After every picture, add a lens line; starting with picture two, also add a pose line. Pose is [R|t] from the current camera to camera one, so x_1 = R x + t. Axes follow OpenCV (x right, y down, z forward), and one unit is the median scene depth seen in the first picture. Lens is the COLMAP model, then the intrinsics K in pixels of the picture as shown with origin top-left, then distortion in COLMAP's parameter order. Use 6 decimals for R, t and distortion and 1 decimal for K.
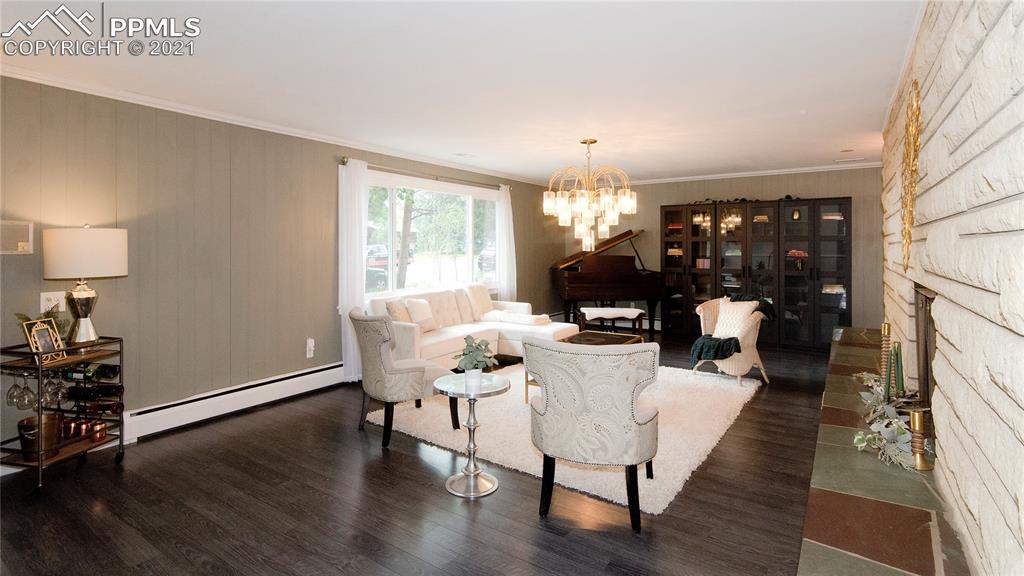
lens RADIAL K [[519.8, 0, 509.3], [0, 519.8, 255.5], [0, 0, 1]] dist [-0.000947, -0.000083]
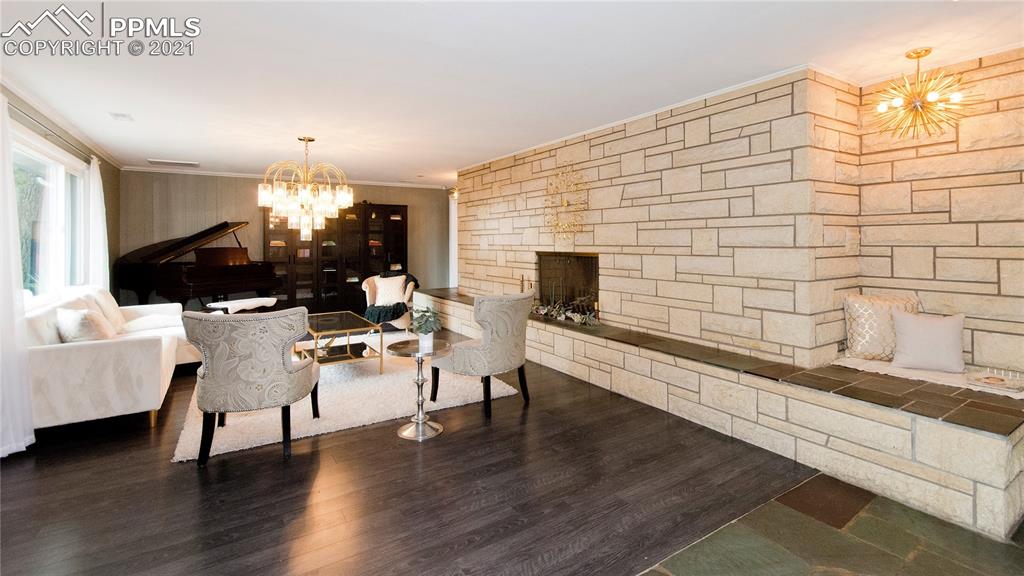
lens RADIAL K [[455.3, 0, 509.2], [0, 455.3, 271.7], [0, 0, 1]] dist [-0.001161, -0.000117]
pose [[0.417420, -0.064650, 0.906411, -0.537163], [0.020625, 0.997883, 0.061676, 0.006198], [-0.908479, -0.007050, 0.417870, 0.214364]]
